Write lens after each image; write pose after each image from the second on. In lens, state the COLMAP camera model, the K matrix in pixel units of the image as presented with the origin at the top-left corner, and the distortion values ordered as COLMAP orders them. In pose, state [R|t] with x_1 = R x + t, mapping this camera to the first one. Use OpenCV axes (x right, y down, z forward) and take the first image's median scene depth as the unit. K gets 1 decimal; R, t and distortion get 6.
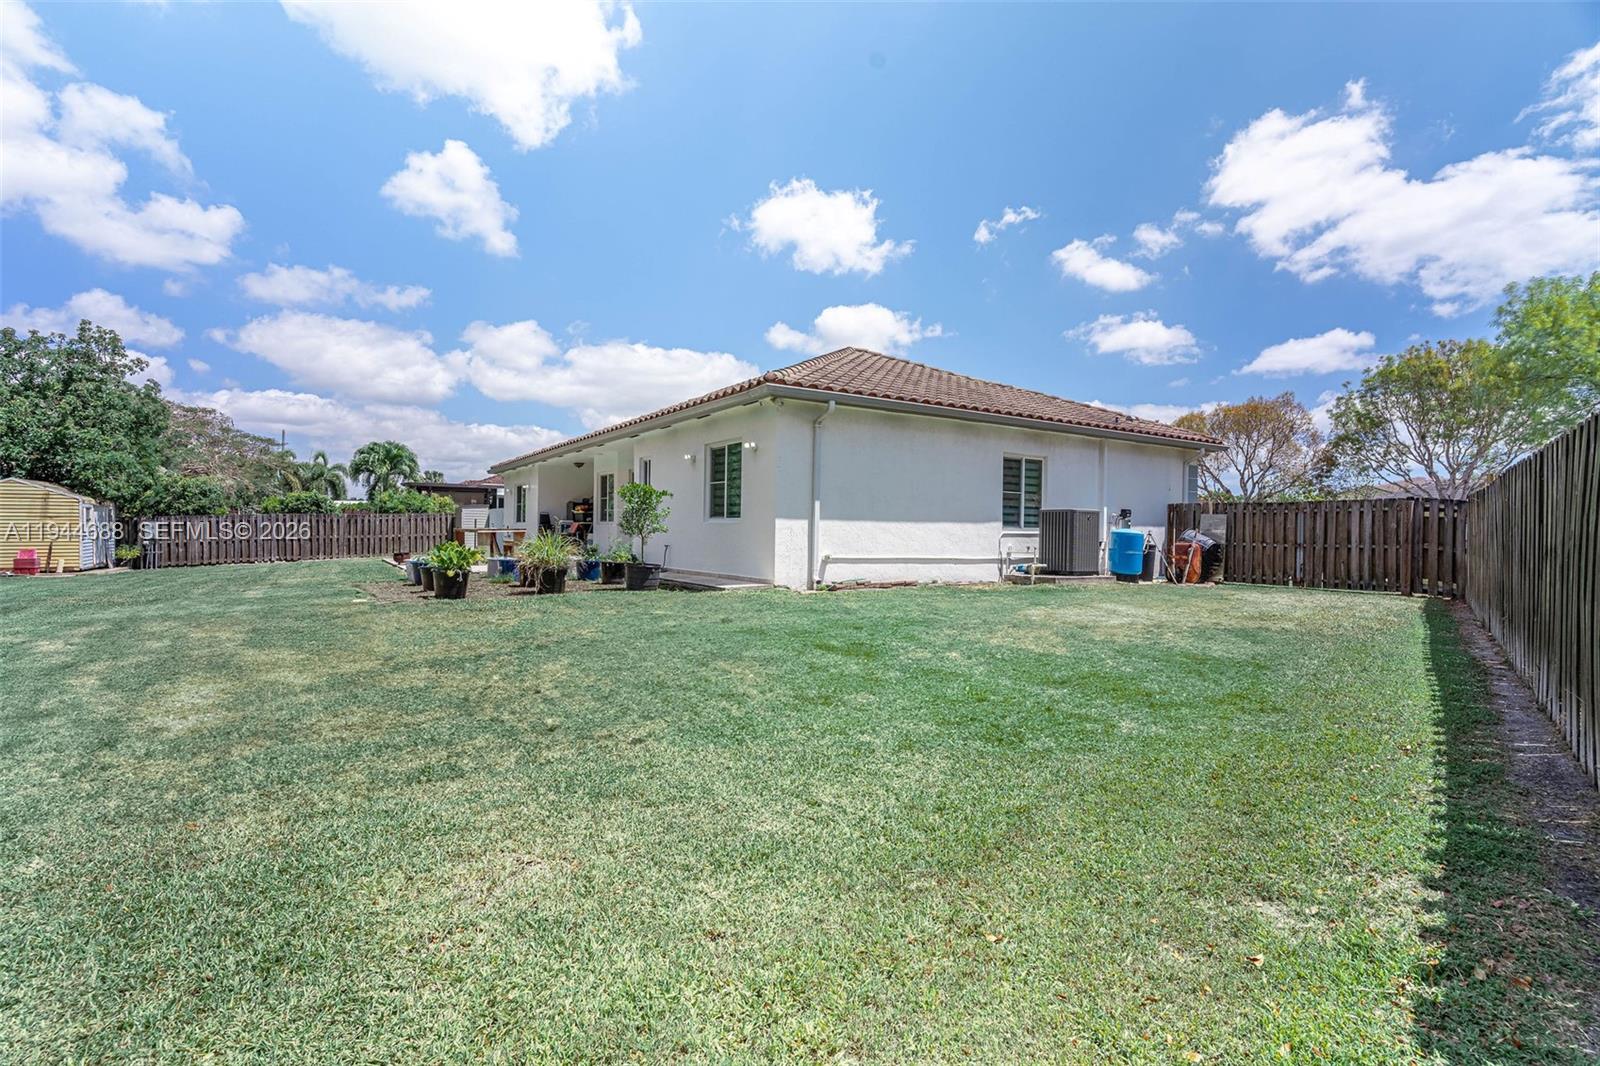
lens RADIAL K [[762.4, 0, 800.0], [0, 762.4, 533.0], [0, 0, 1]] dist [-0.004217, -0.000426]
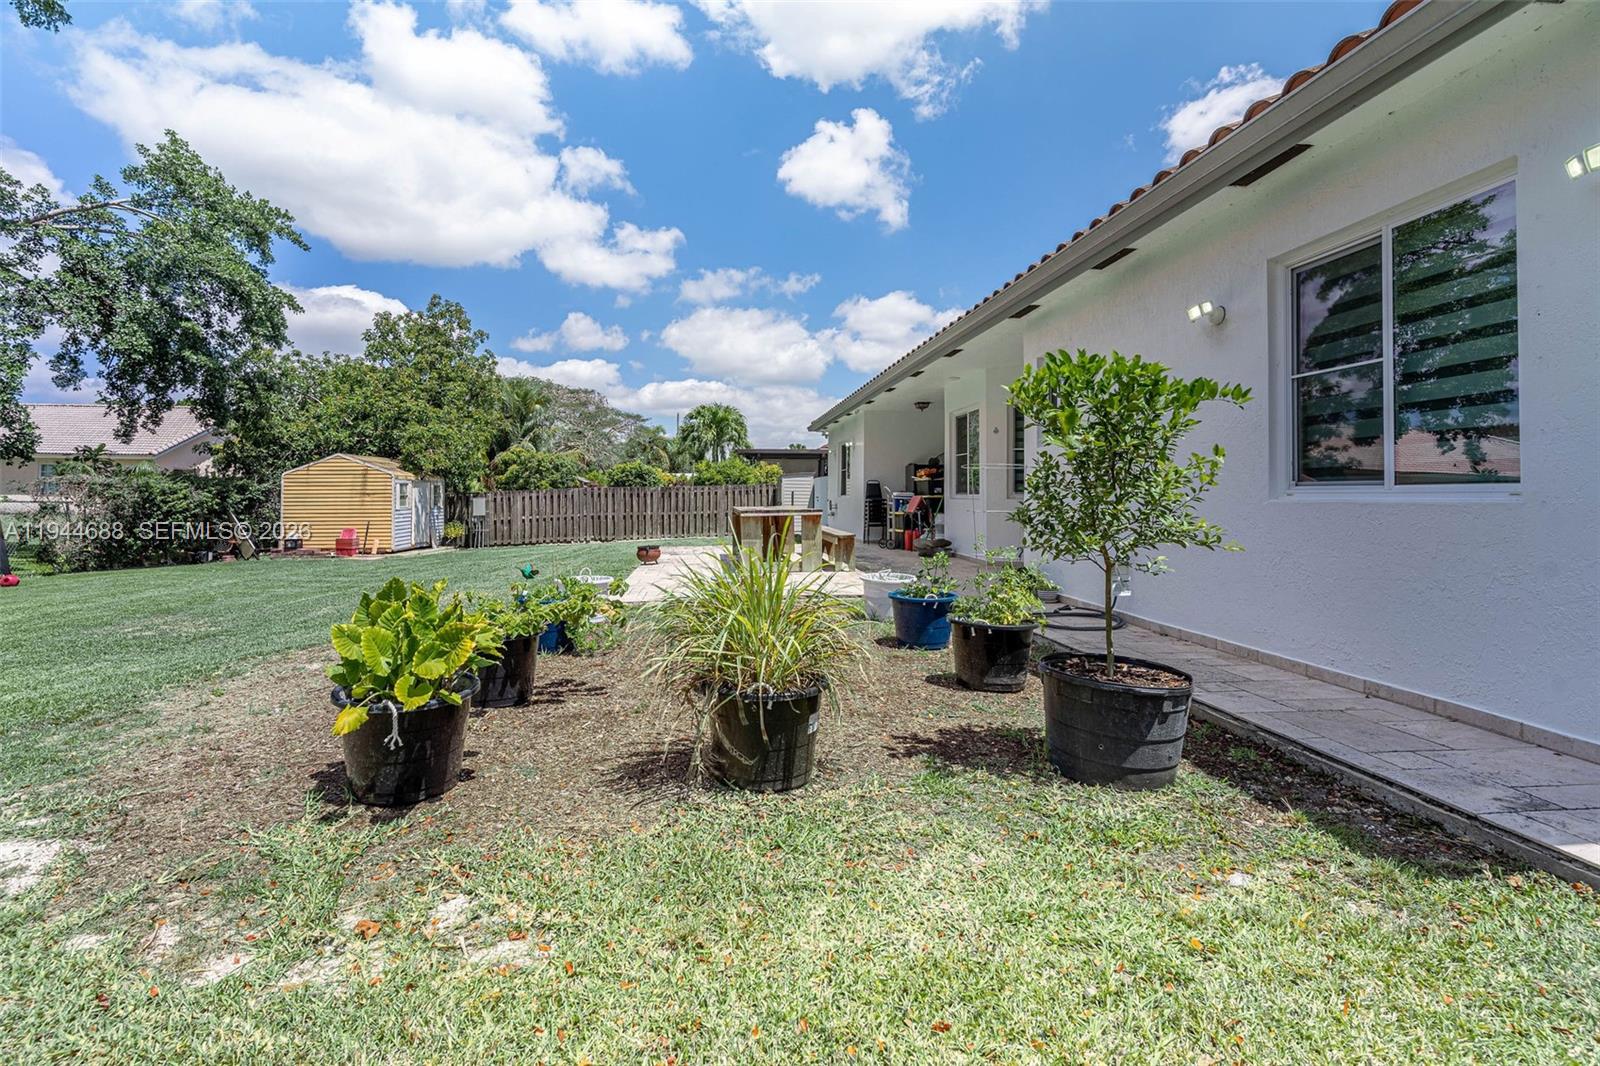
lens RADIAL K [[782.5, 0, 750.1], [0, 782.5, 488.1], [0, 0, 1]] dist [-0.001092, 0.000007]
pose [[0.869245, -0.012193, -0.494231, -0.099439], [0.003126, 0.999811, -0.019167, -0.008552], [0.494371, 0.015116, 0.869119, 0.388199]]
